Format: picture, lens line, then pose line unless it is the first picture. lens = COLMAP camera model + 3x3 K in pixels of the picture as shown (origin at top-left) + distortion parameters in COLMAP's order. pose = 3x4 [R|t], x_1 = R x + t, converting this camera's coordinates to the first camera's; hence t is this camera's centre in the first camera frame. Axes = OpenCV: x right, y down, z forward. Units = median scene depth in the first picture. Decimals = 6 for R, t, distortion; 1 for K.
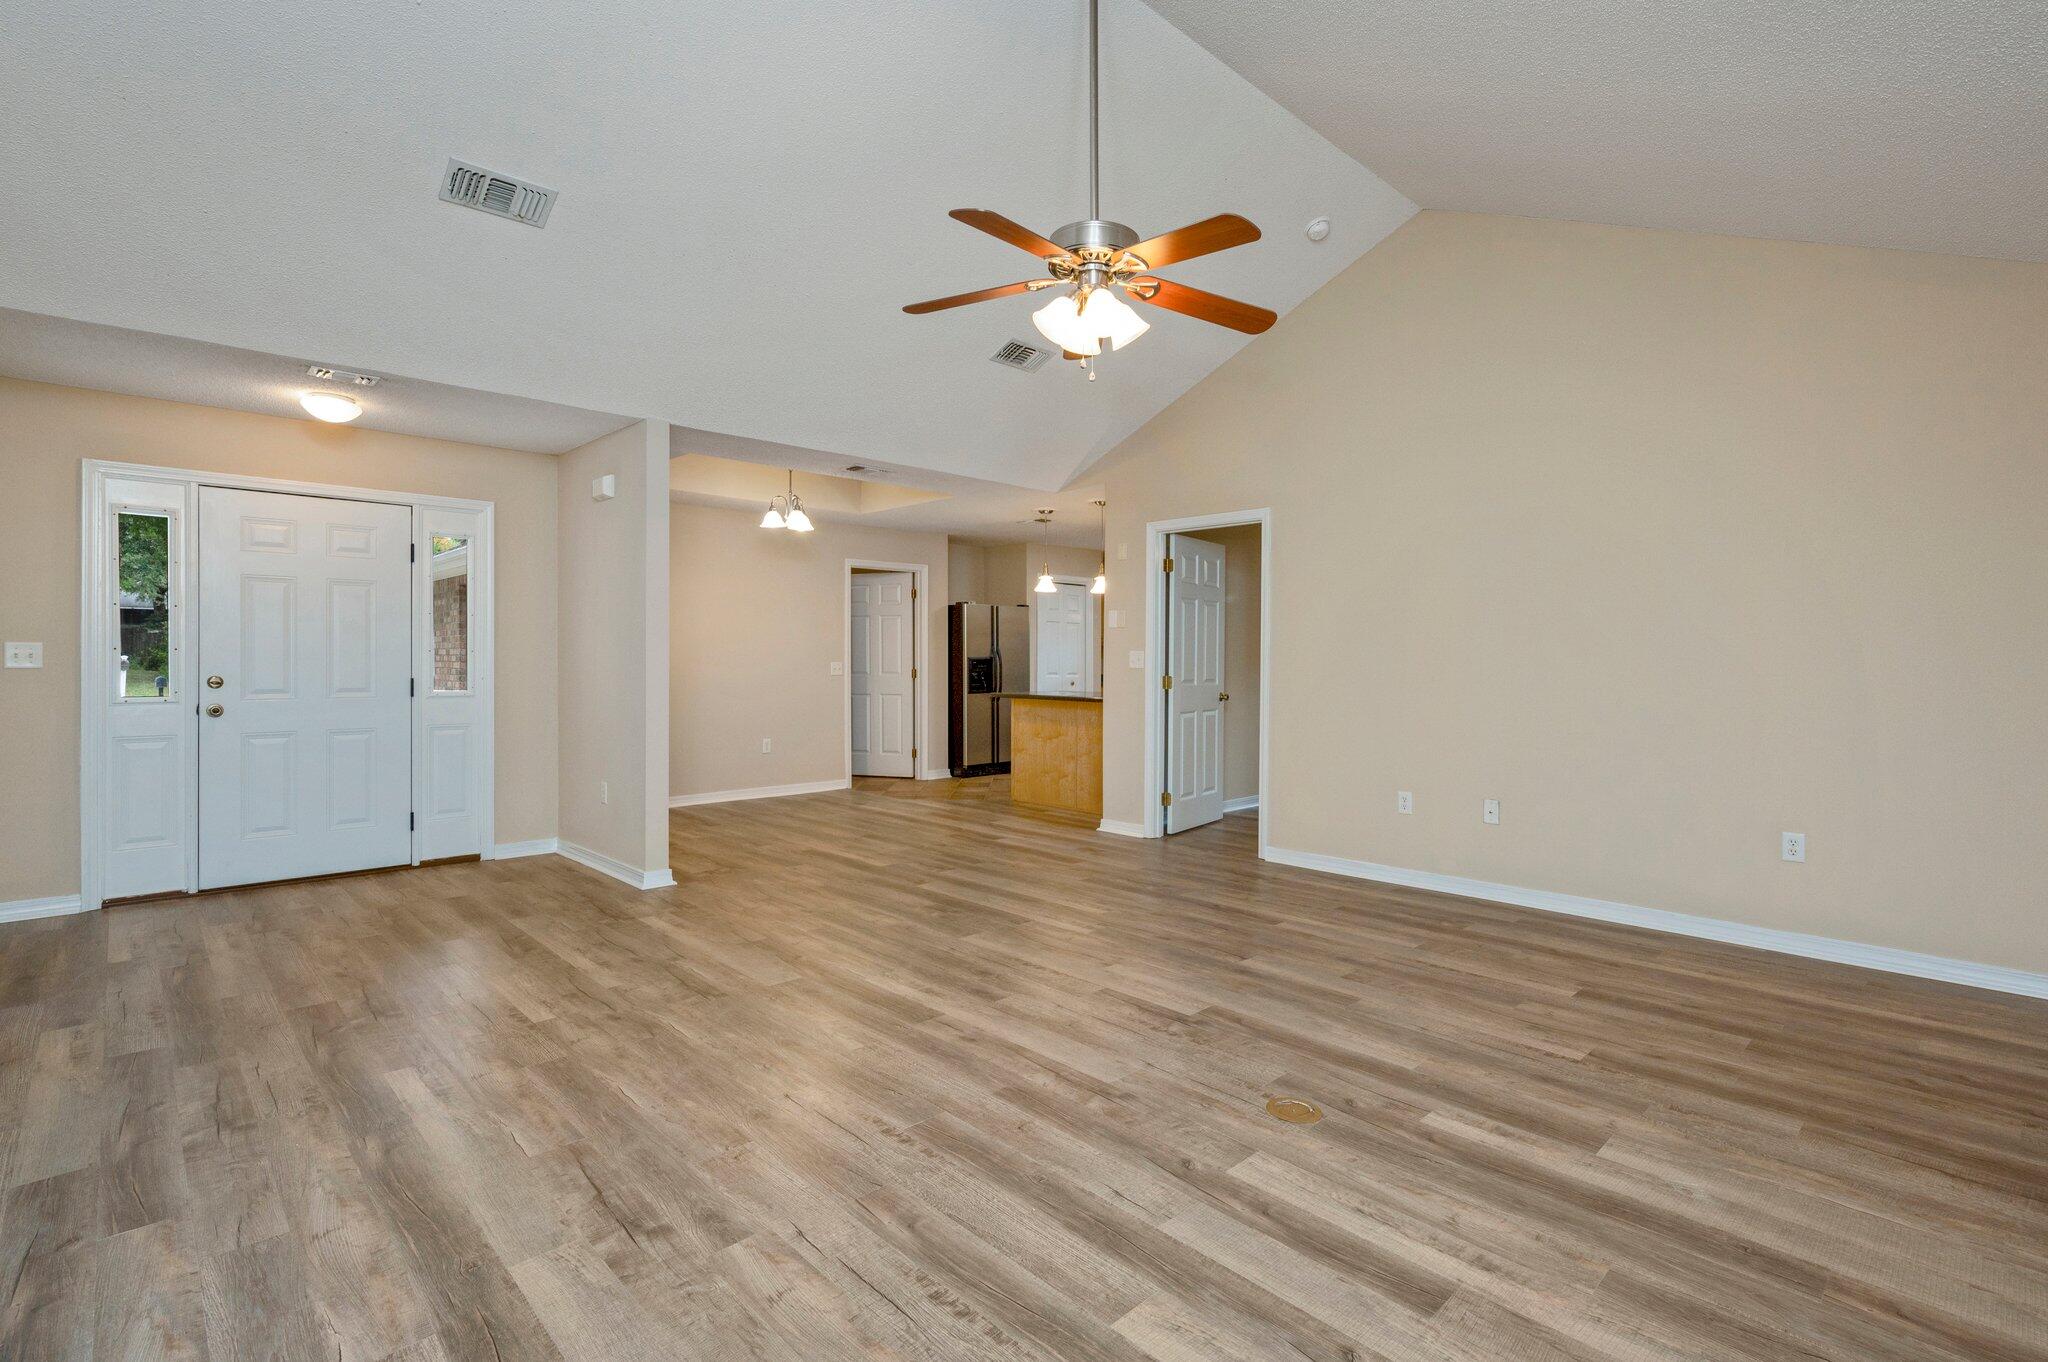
lens RADIAL K [[950.7, 0, 1025.1], [0, 950.7, 663.9], [0, 0, 1]] dist [0.000694, 0.000155]
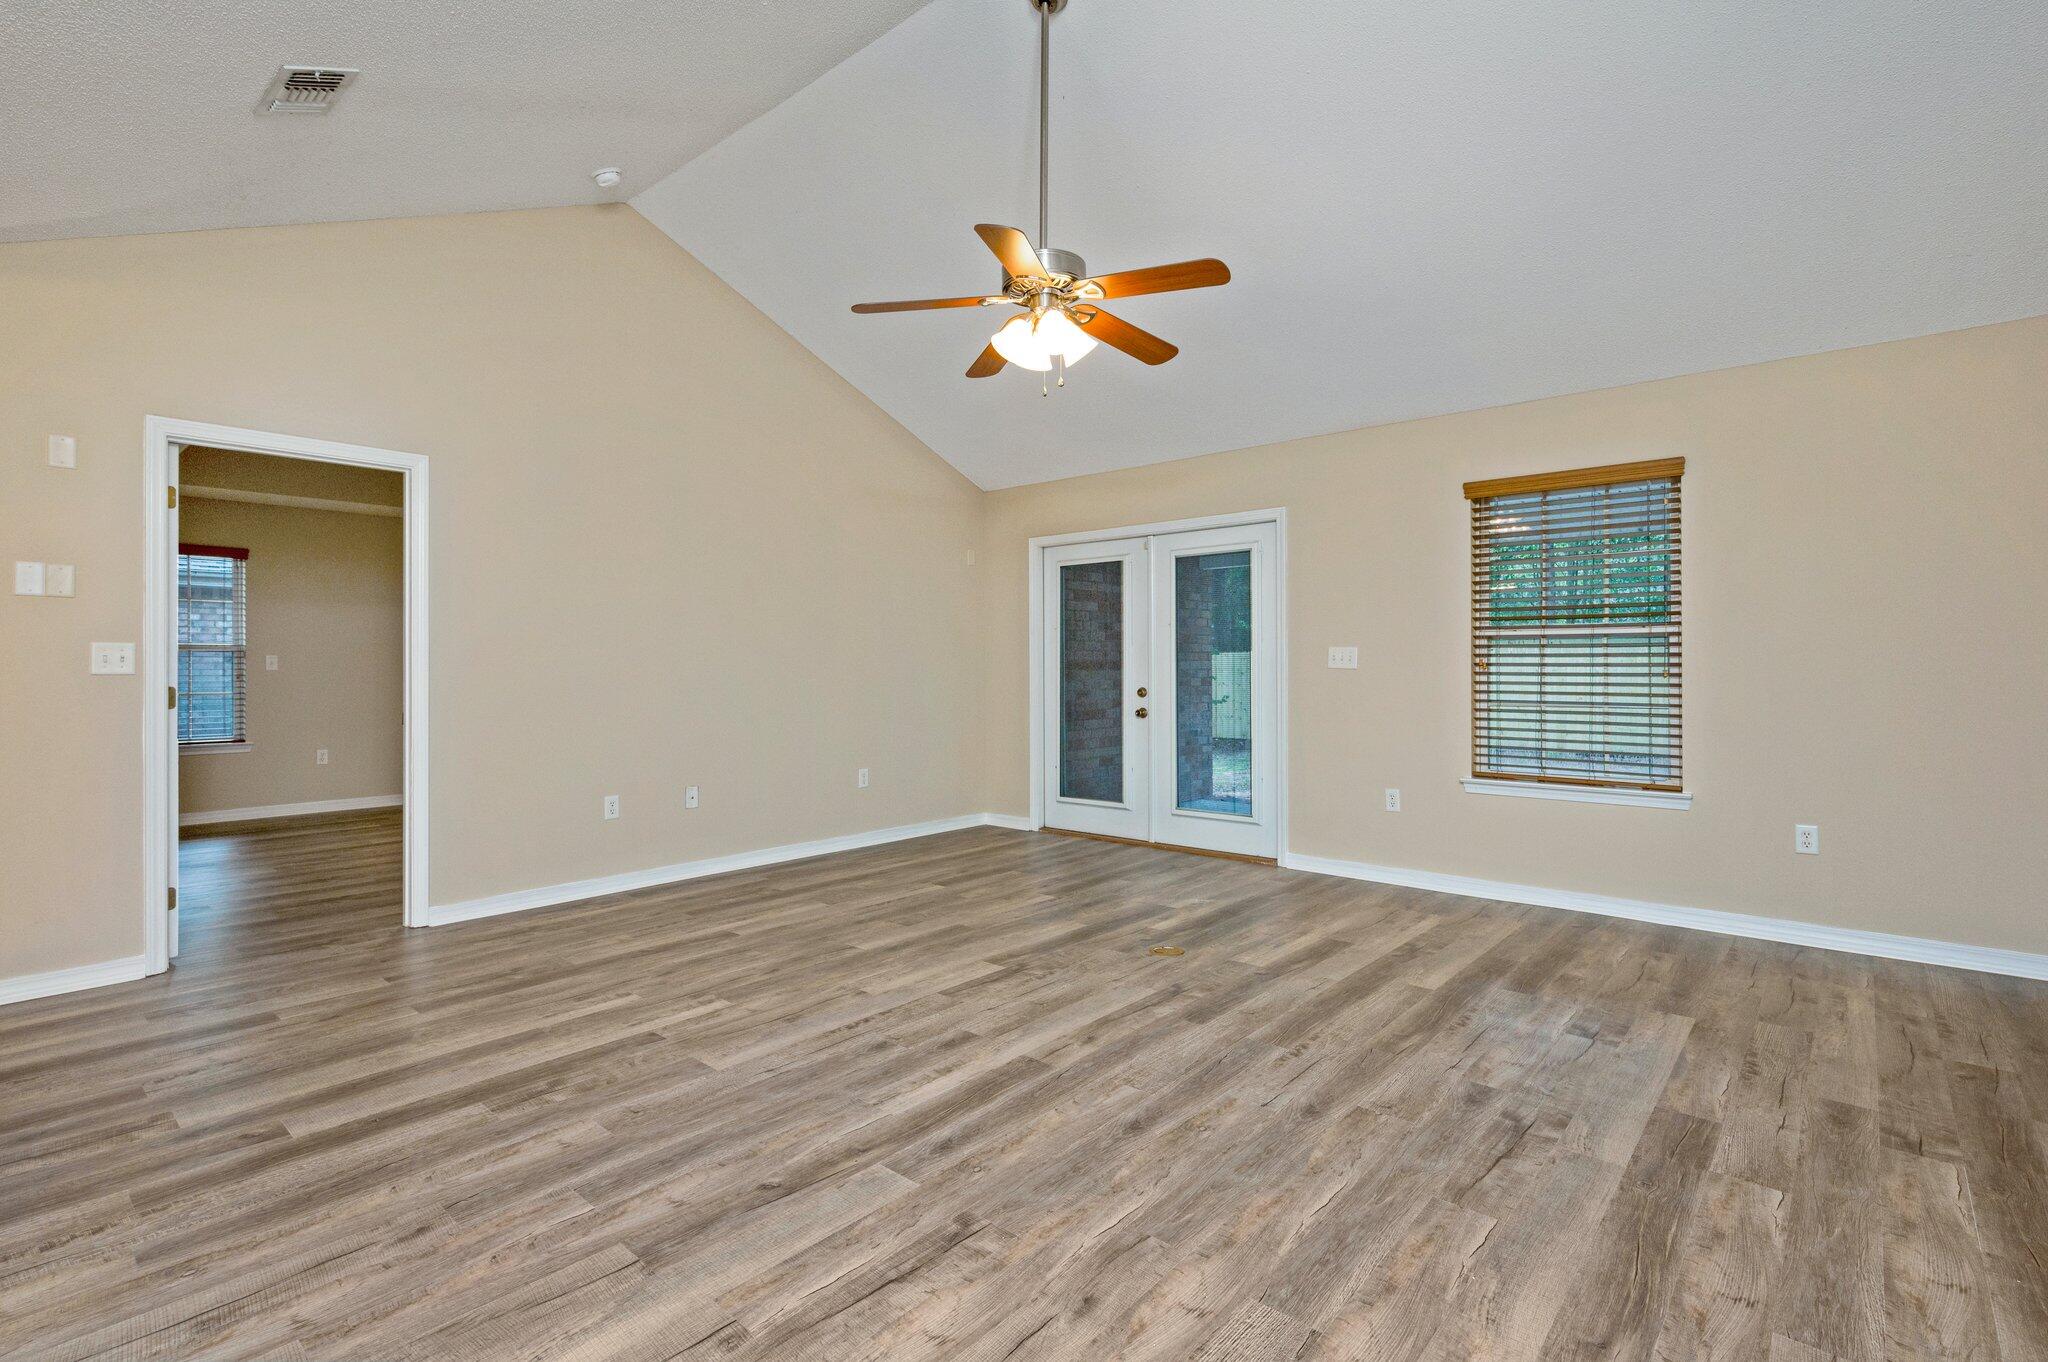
lens RADIAL K [[950.7, 0, 1025.1], [0, 950.7, 663.9], [0, 0, 1]] dist [0.000694, 0.000155]
pose [[-0.085706, -0.000382, 0.996320, -1.074491], [0.008080, 0.999967, 0.001079, 0.005025], [-0.996288, 0.008143, -0.085700, 1.194546]]
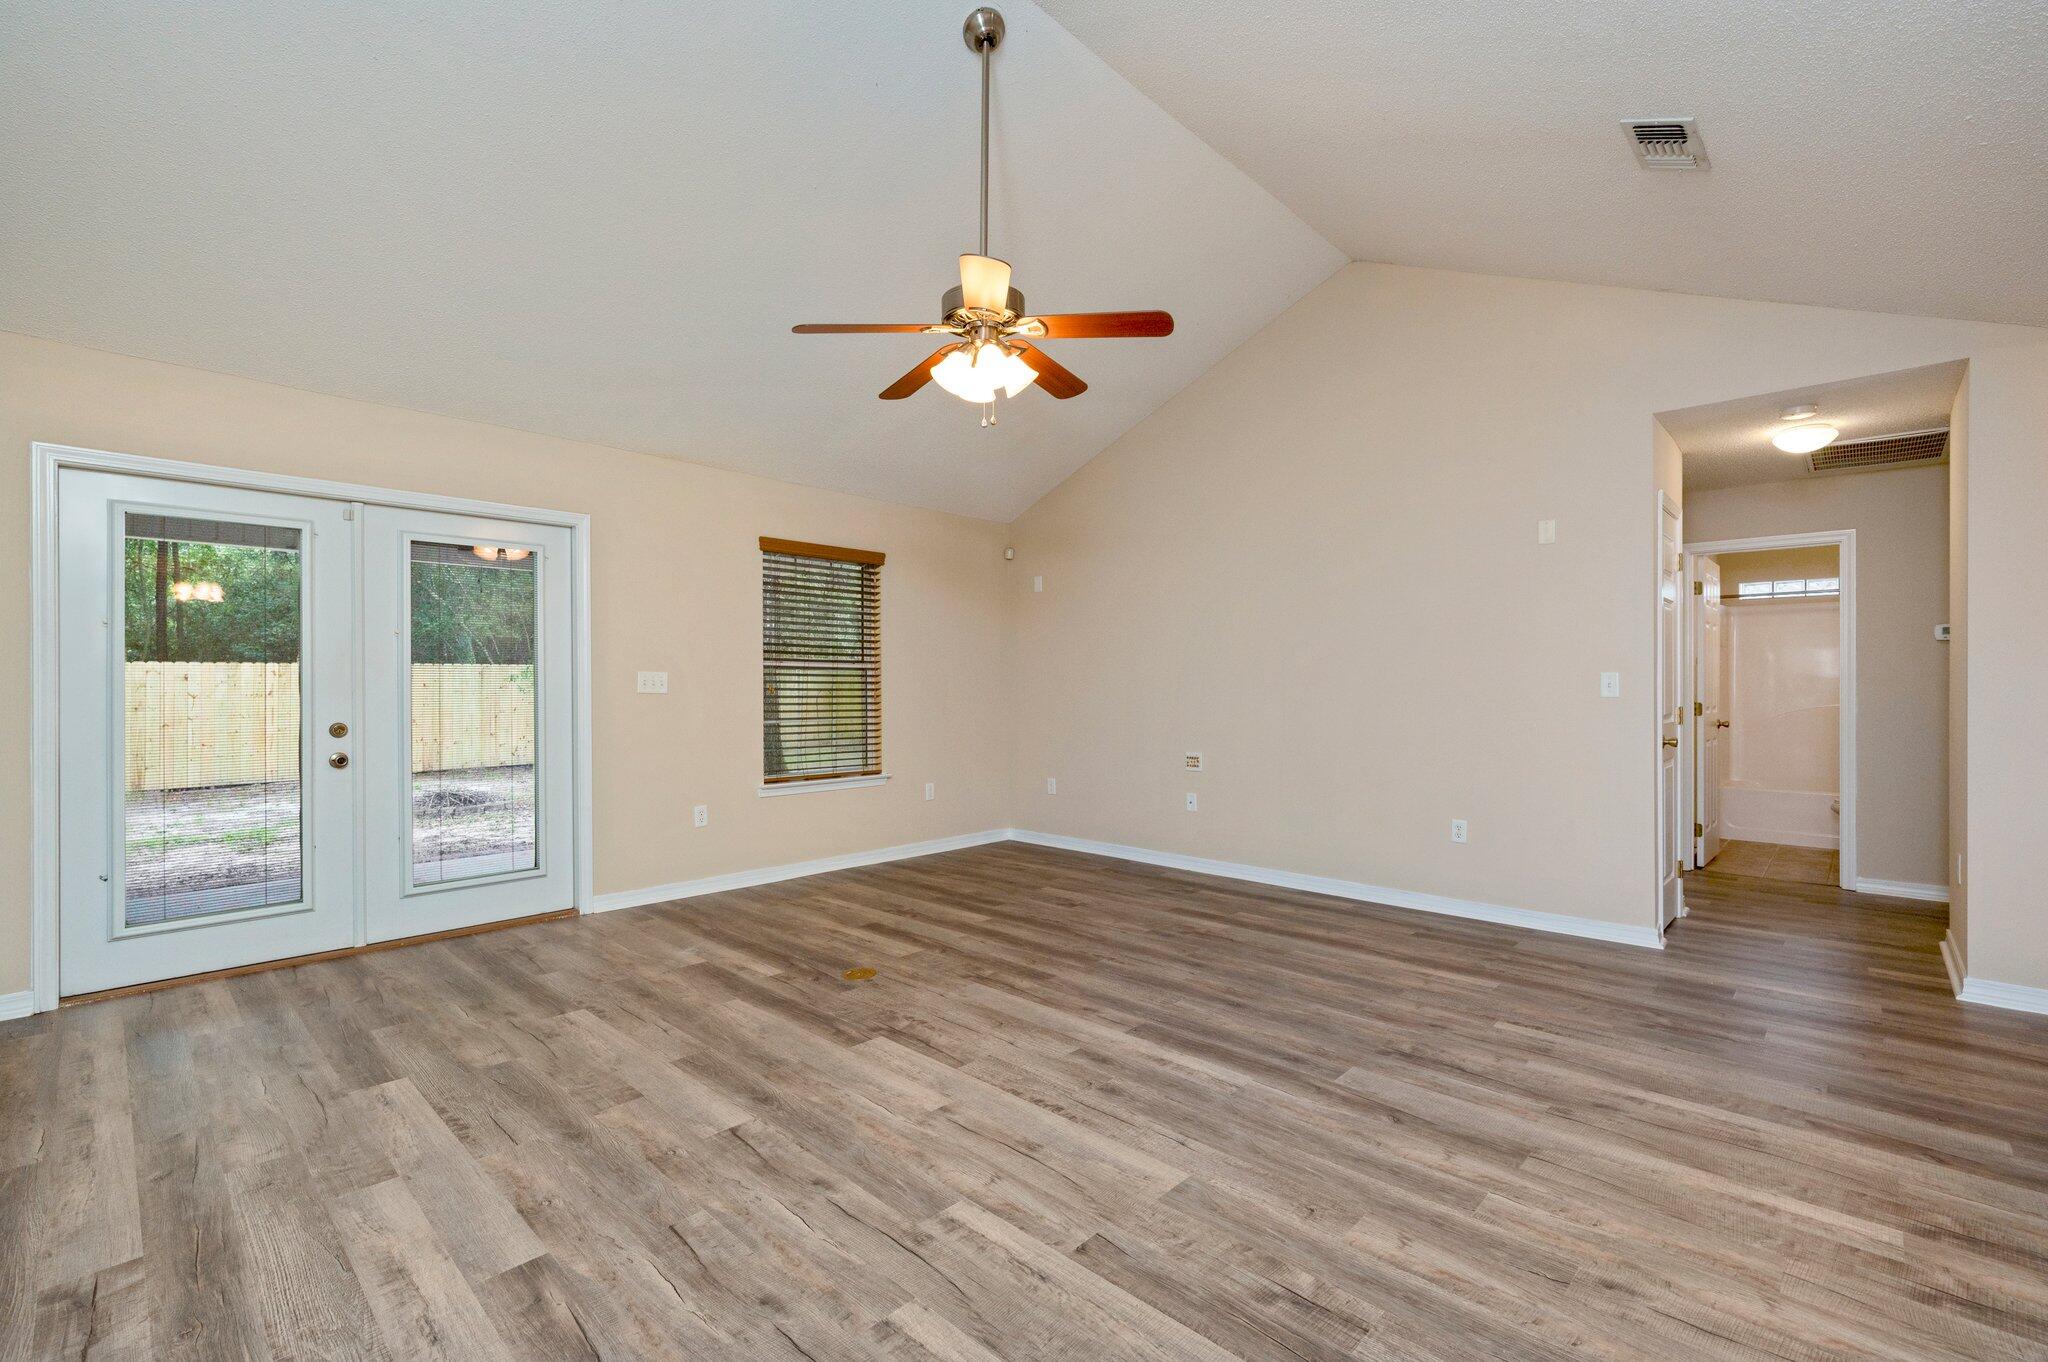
lens RADIAL K [[891.4, 0, 1022.1], [0, 891.4, 688.2], [0, 0, 1]] dist [0.000883, 0.000167]
pose [[-0.998797, -0.004269, -0.048851, 0.080742], [-0.004666, 0.999957, 0.008018, -0.005596], [0.048815, 0.008236, -0.998774, 2.163520]]
